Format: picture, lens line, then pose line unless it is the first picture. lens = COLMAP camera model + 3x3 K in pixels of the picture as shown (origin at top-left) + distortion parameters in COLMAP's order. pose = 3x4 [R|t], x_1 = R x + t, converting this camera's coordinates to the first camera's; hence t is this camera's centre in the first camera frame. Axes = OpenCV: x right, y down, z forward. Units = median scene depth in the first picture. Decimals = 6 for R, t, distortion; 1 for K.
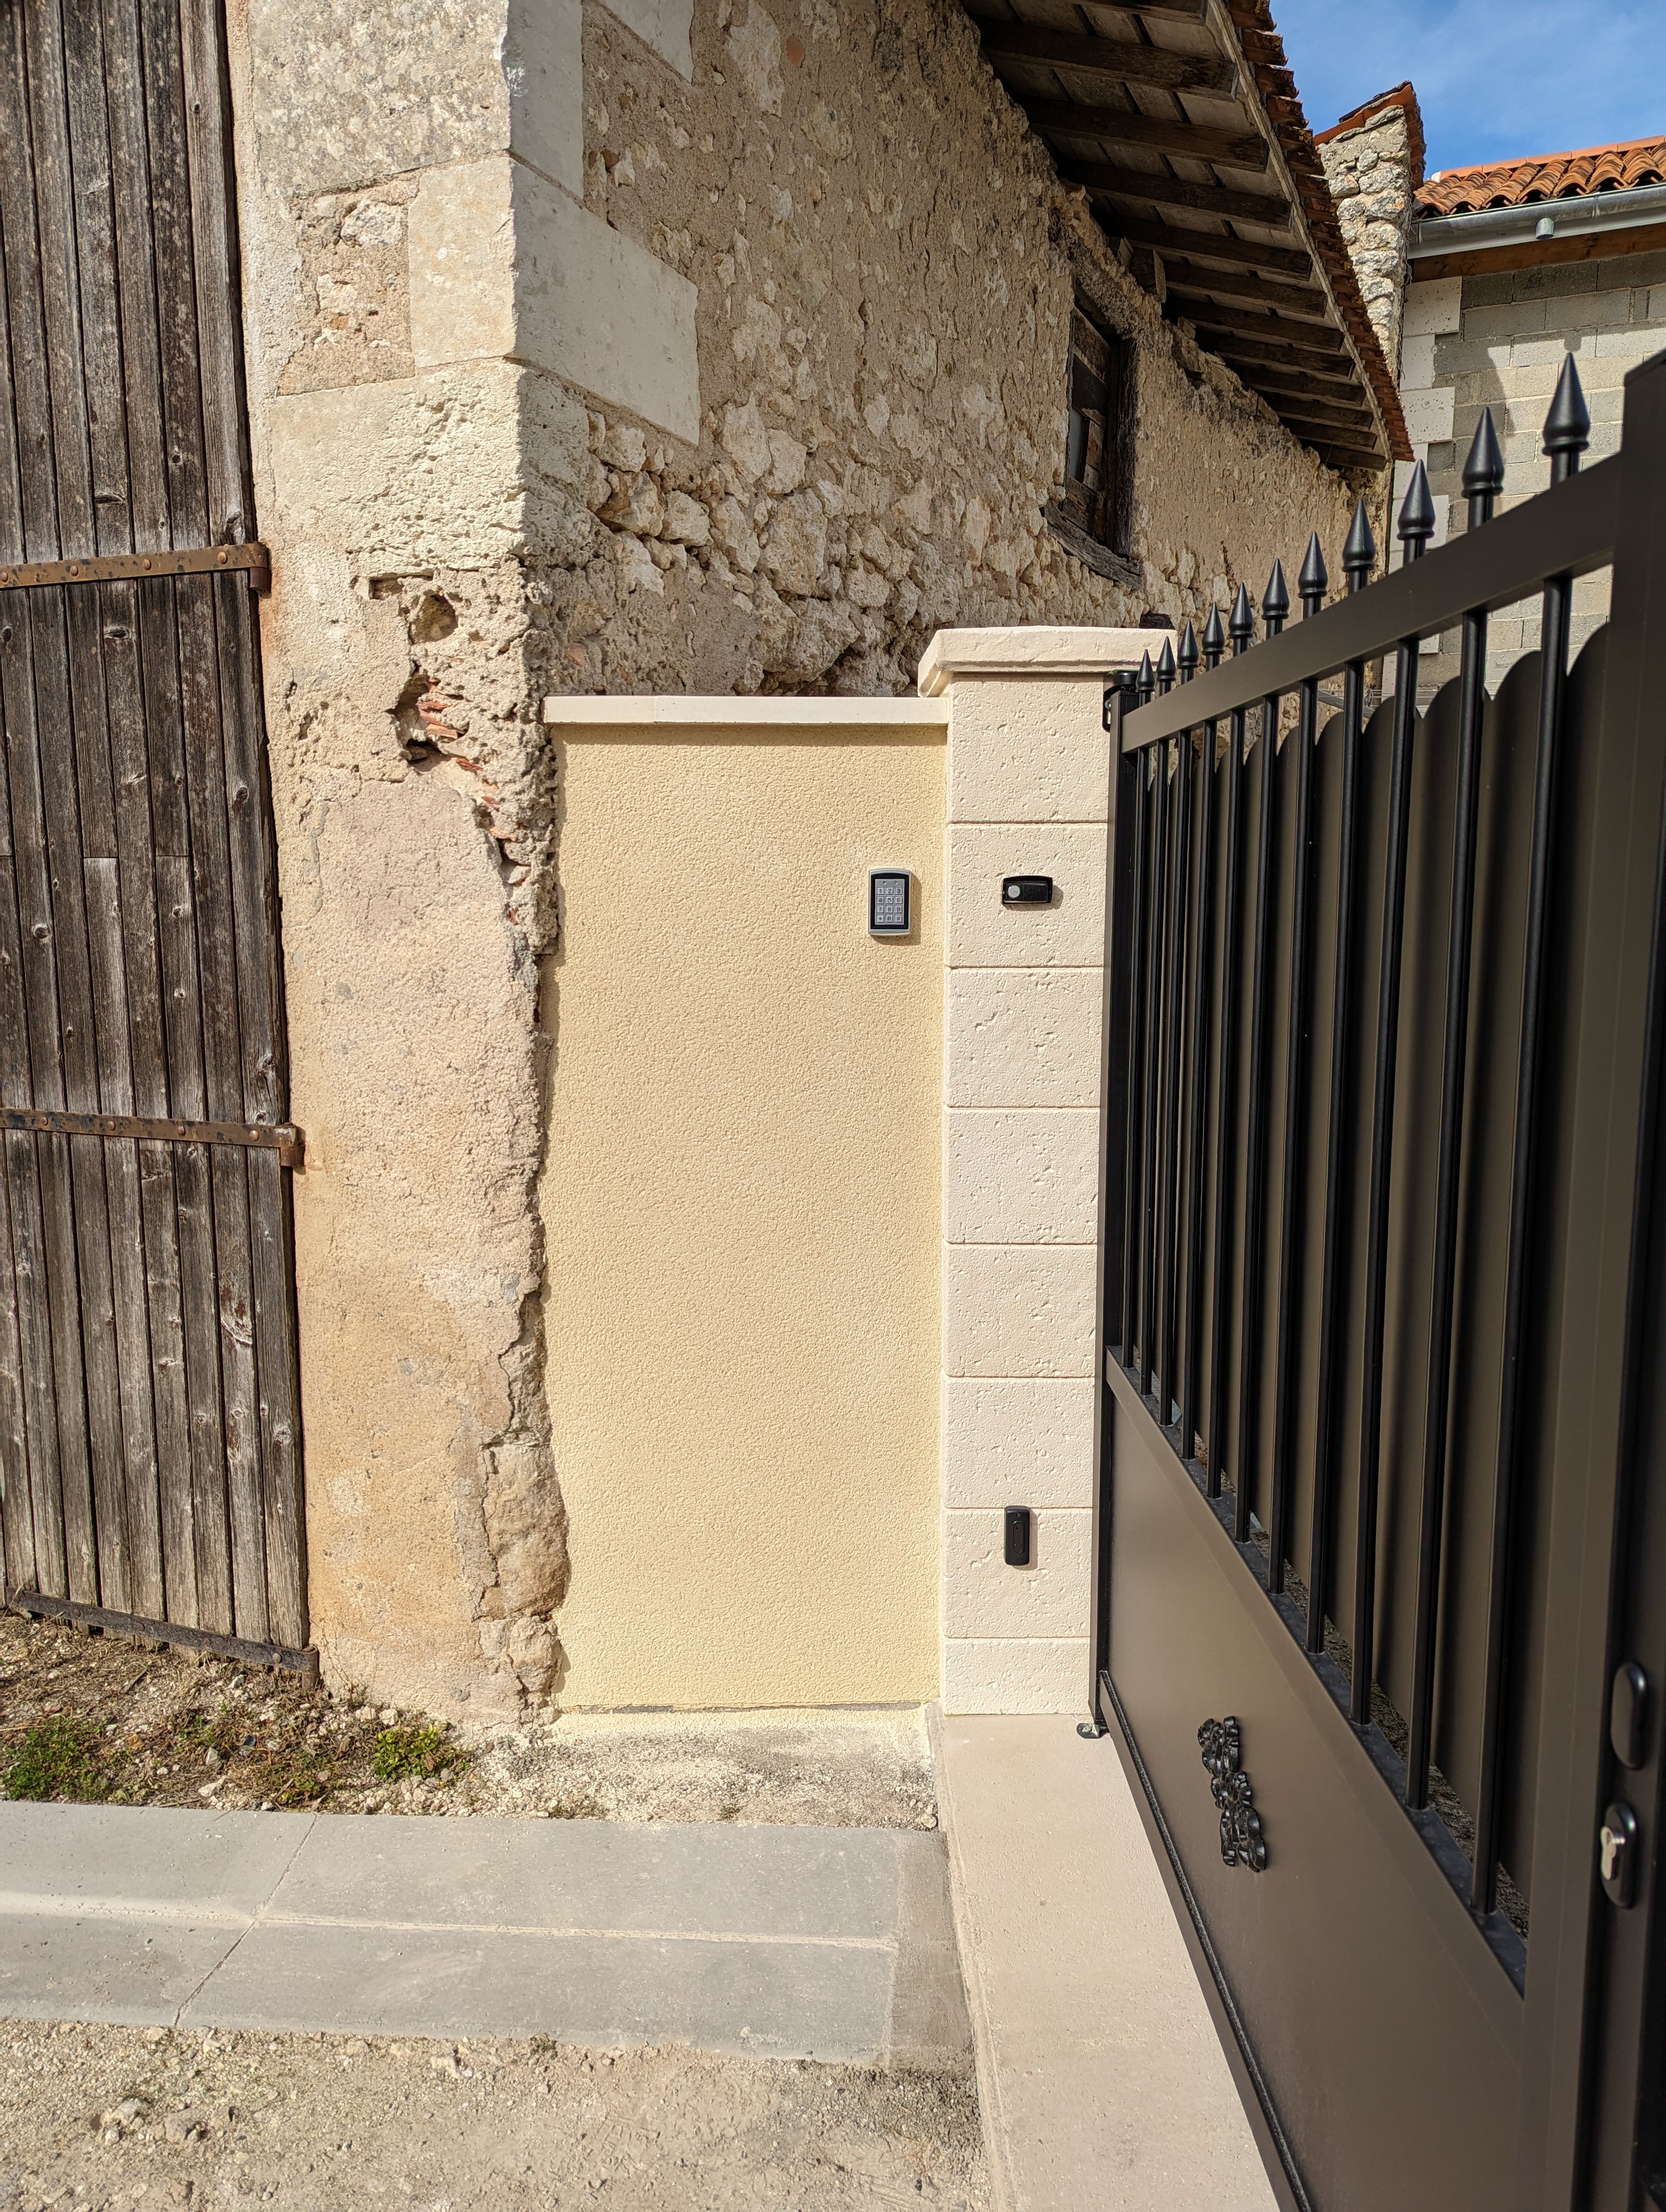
lens RADIAL K [[1531.8, 0, 833.0], [0, 1531.8, 1106.0], [0, 0, 1]] dist [0.060589, -0.042173]
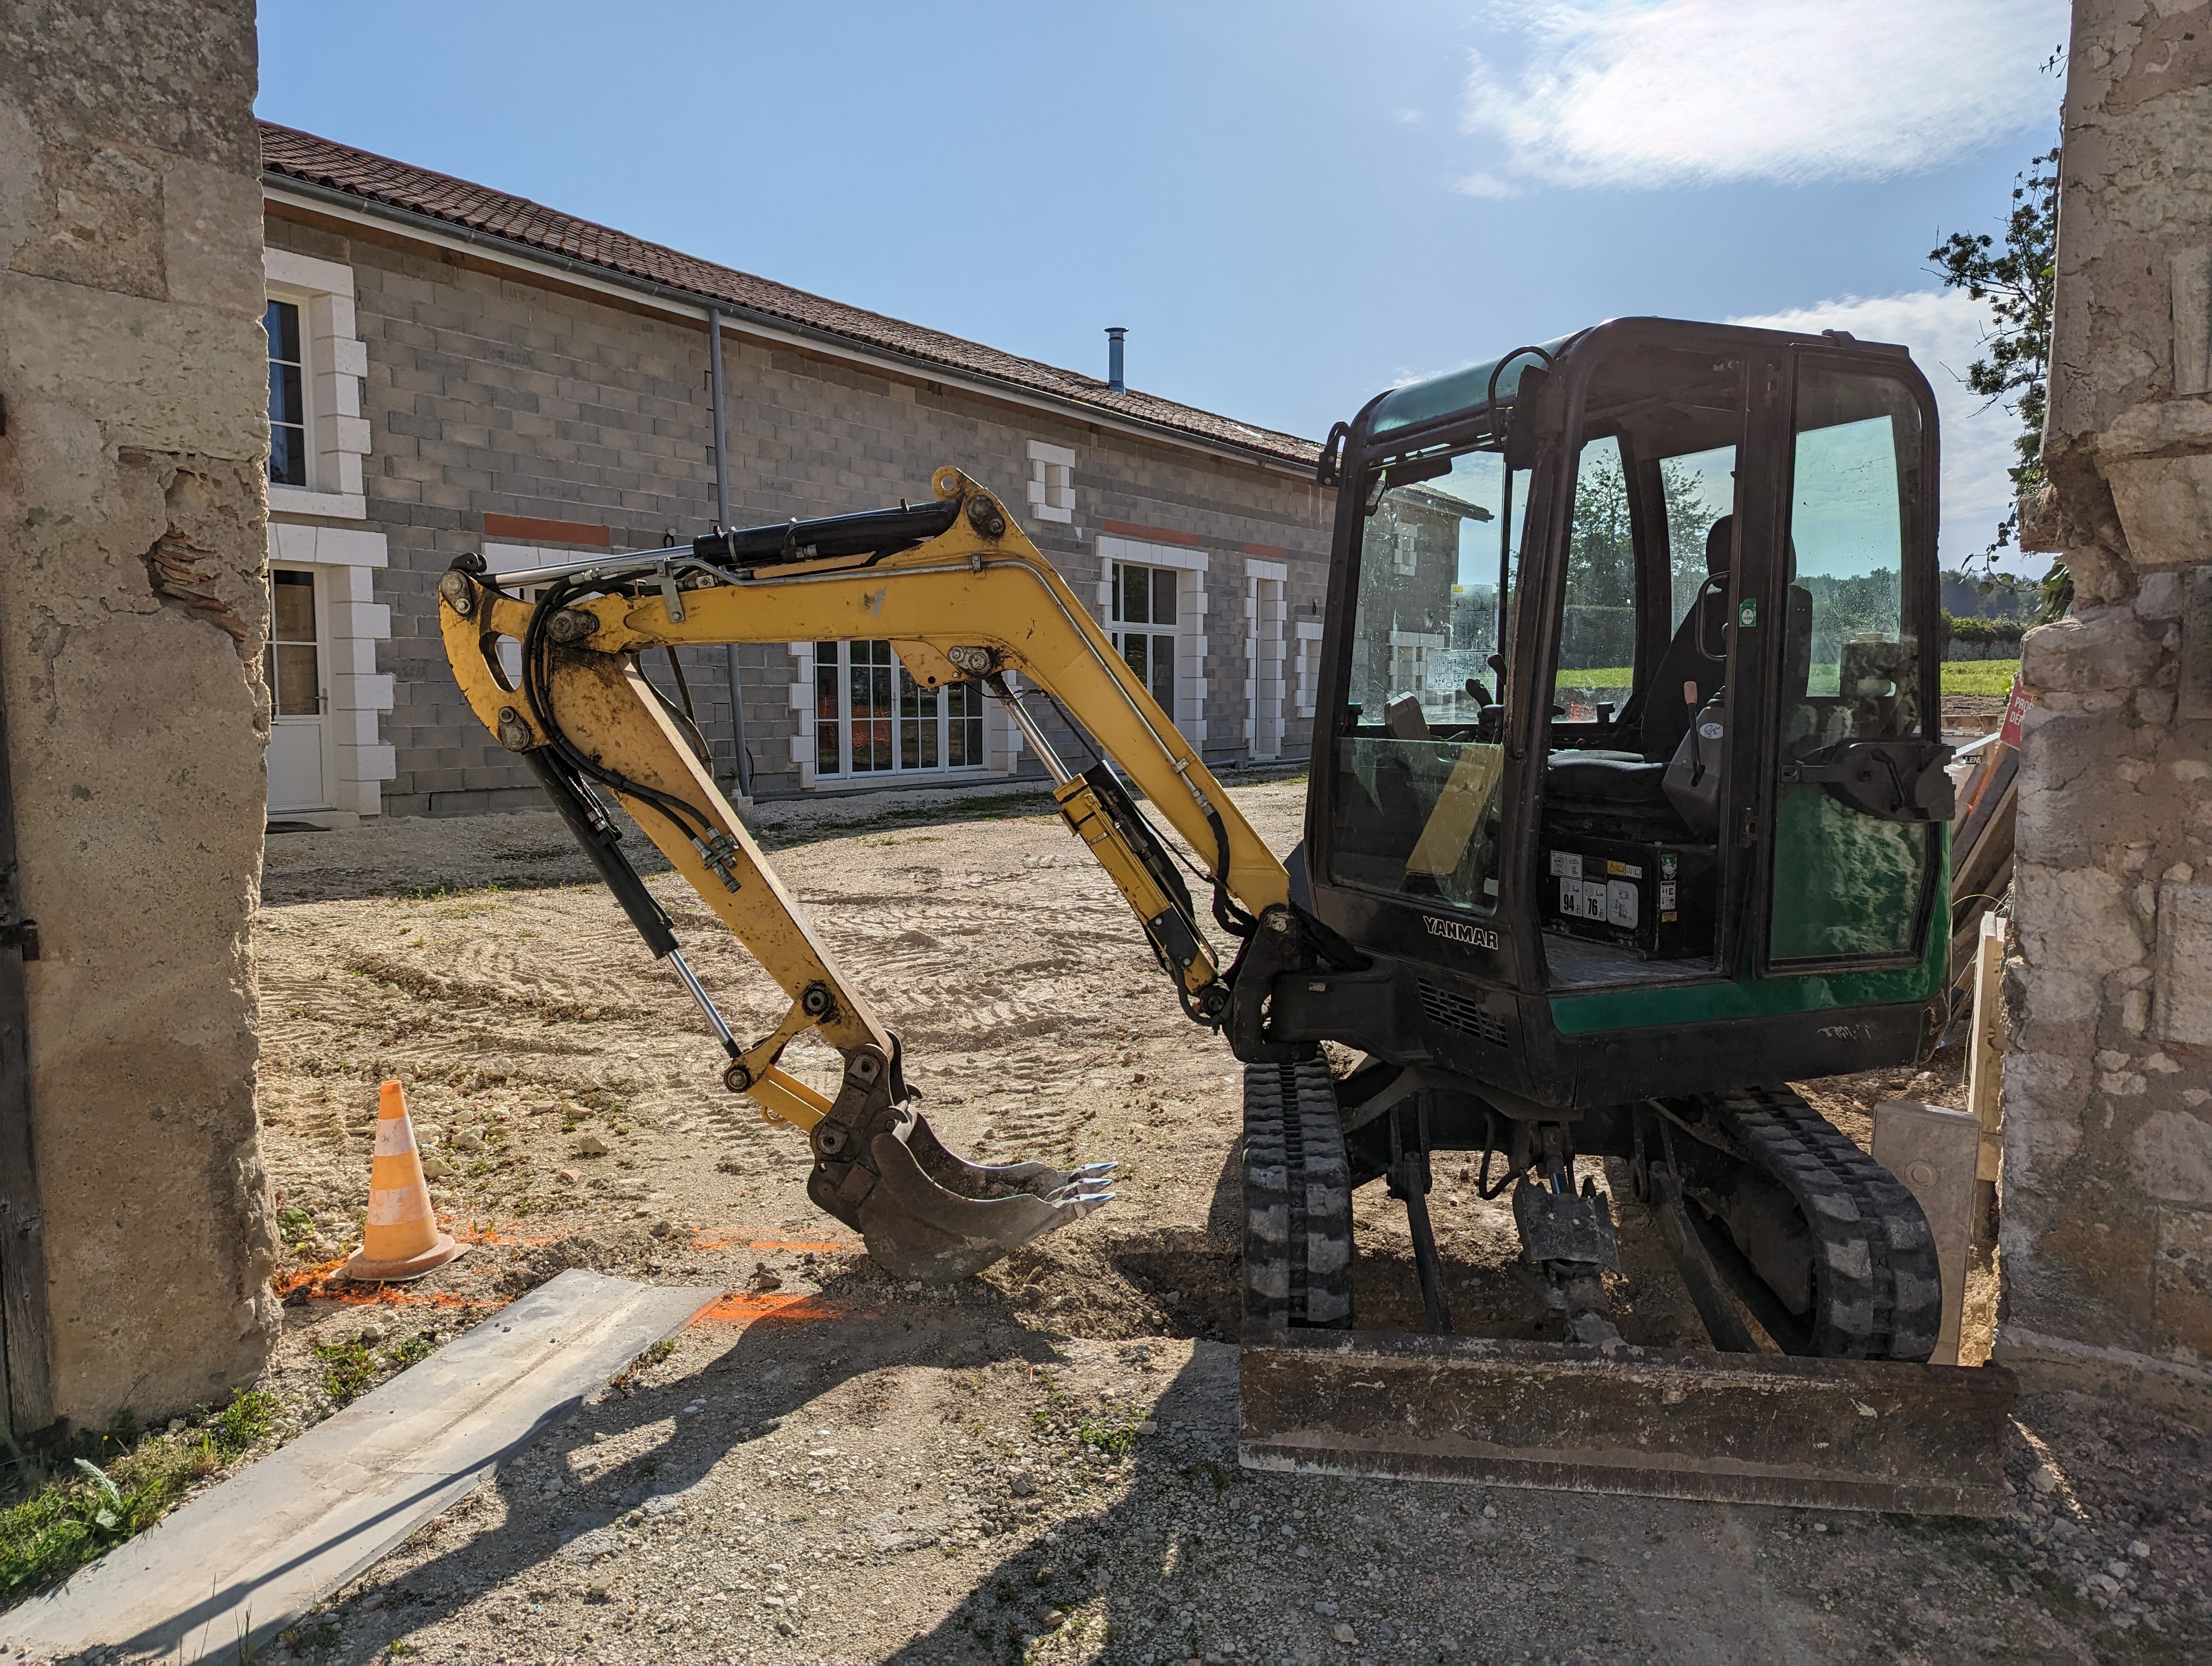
lens RADIAL K [[1531.8, 0, 1119.1], [0, 1531.8, 809.9], [0, 0, 1]] dist [0.060589, -0.042173]
pose [[0.176337, -0.073669, 0.981569, -1.277591], [0.139745, 0.988968, 0.049120, -0.014331], [-0.974360, 0.128508, 0.184687, 0.059044]]
